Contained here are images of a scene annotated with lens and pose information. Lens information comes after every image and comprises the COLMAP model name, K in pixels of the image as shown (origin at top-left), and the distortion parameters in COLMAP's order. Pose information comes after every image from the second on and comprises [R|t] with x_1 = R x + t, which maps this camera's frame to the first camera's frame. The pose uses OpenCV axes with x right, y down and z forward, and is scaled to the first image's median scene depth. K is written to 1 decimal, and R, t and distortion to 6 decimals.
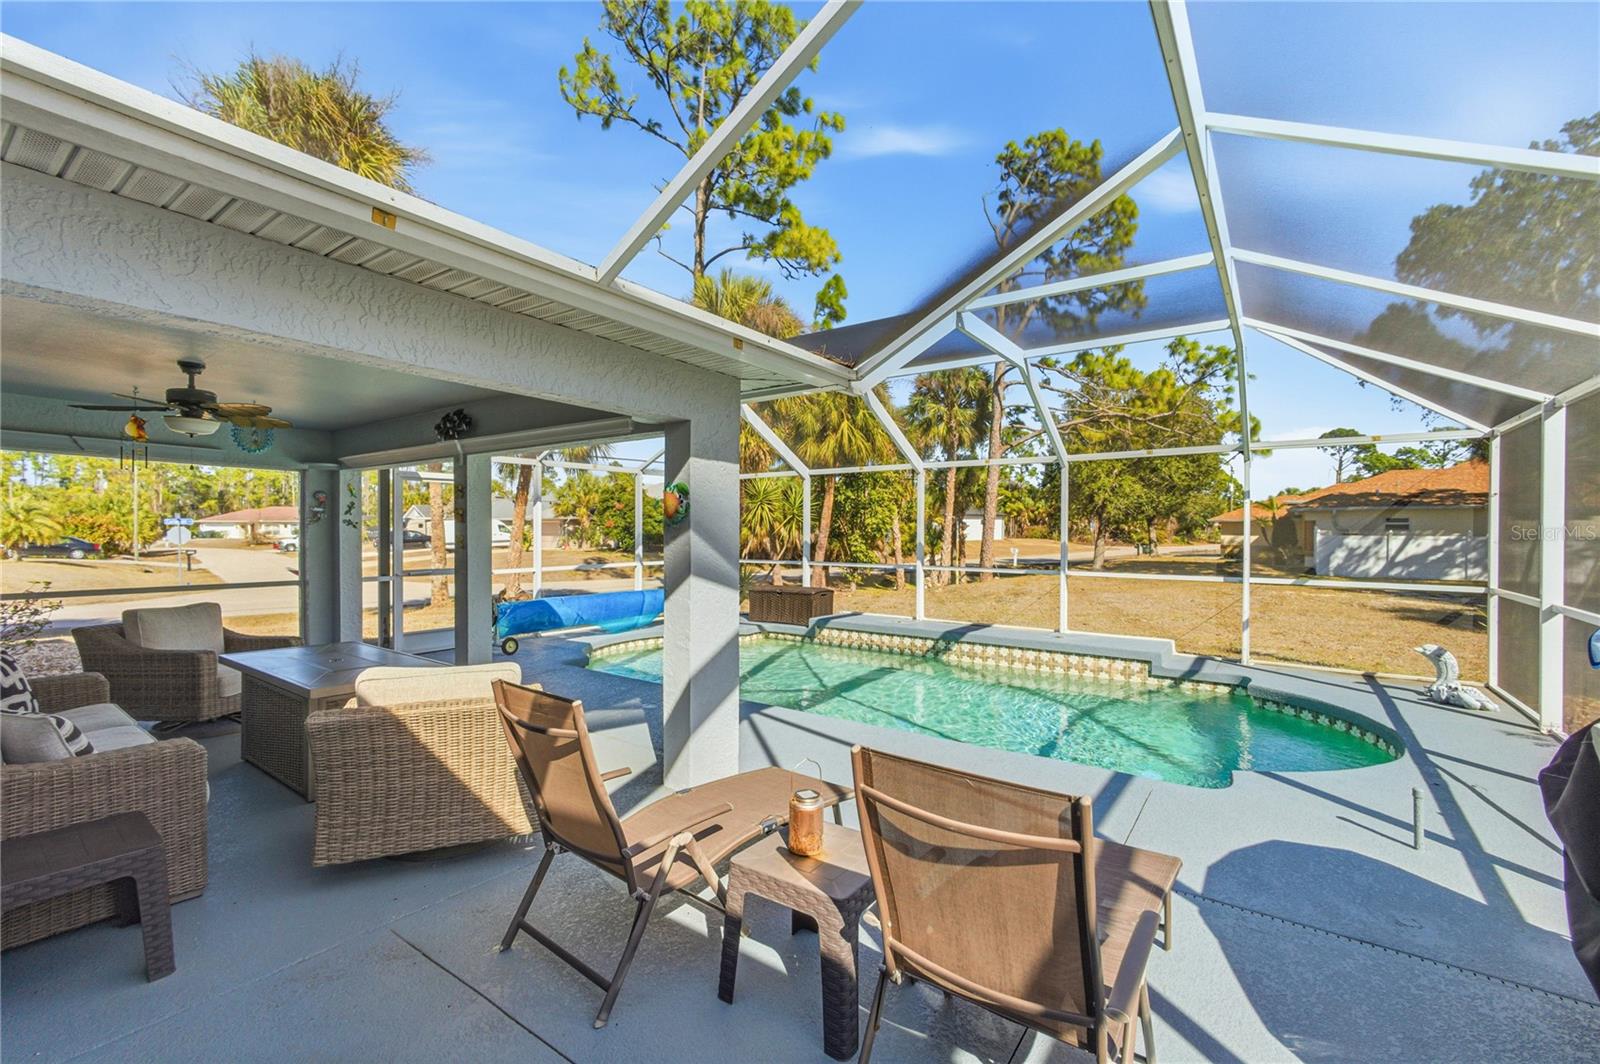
lens RADIAL K [[683.4, 0, 797.4], [0, 683.4, 531.2], [0, 0, 1]] dist [-0.014212, 0.007872]
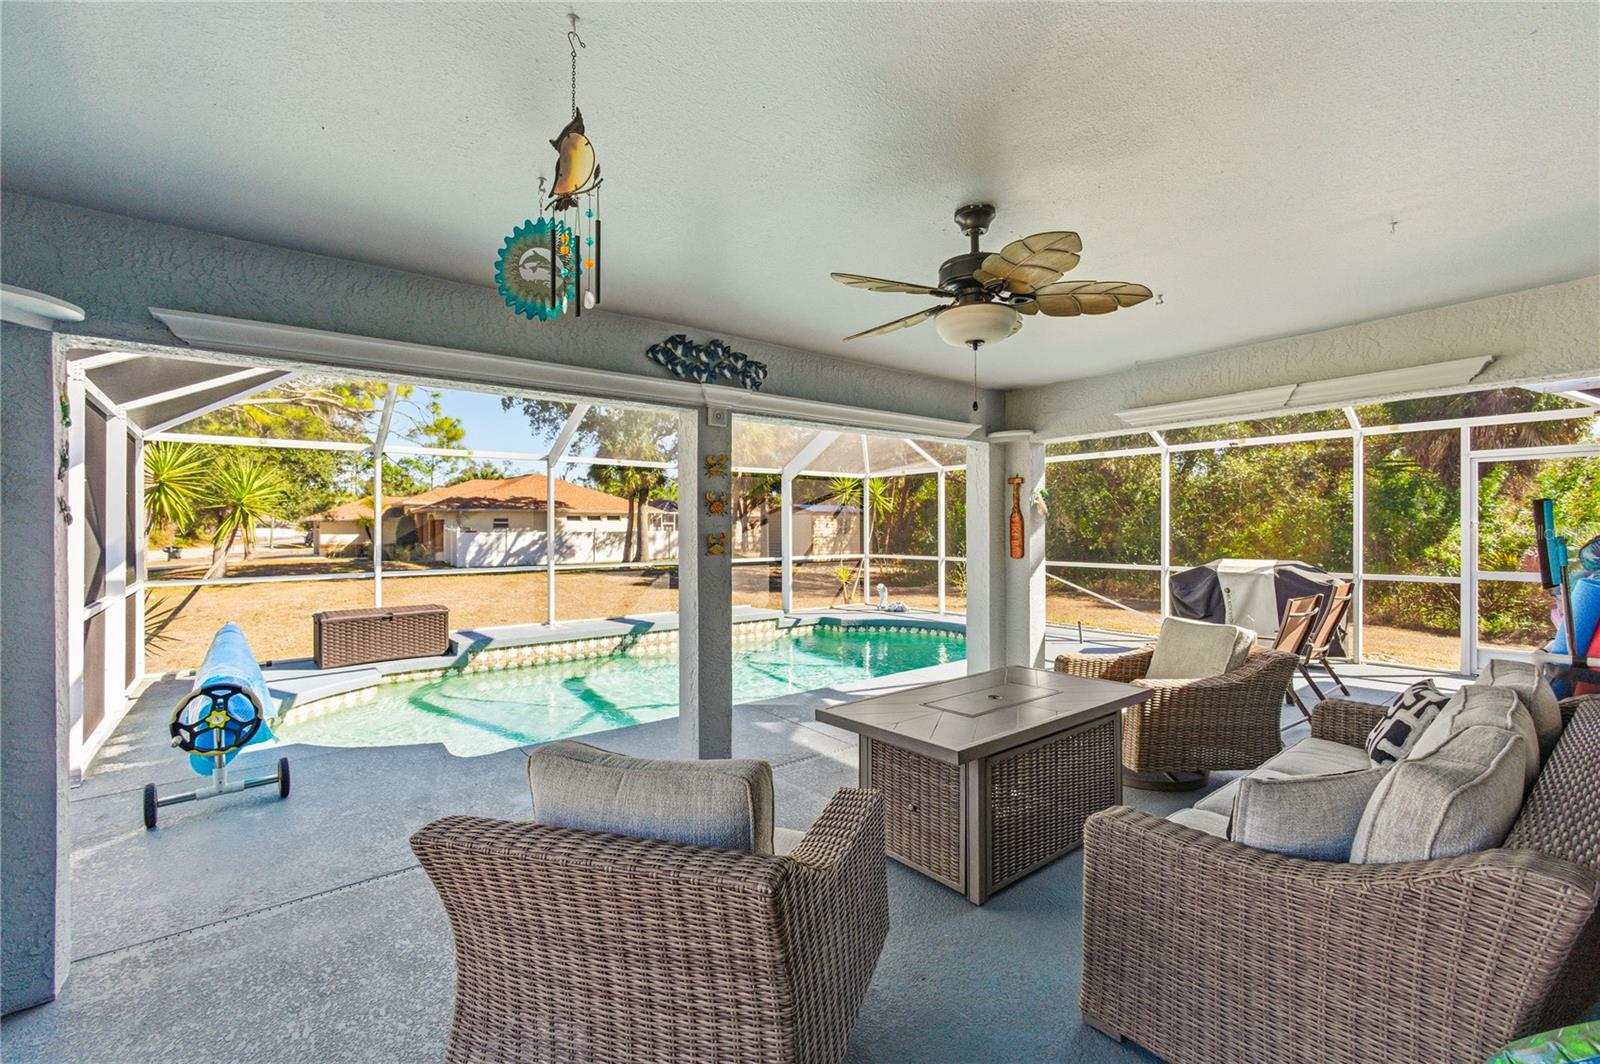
lens RADIAL K [[683.4, 0, 797.4], [0, 683.4, 531.2], [0, 0, 1]] dist [-0.014212, 0.007872]
pose [[0.286162, -0.011528, 0.958112, -0.617904], [0.013250, 0.999880, 0.008073, 0.001508], [-0.958090, 0.010385, 0.286280, 0.428858]]
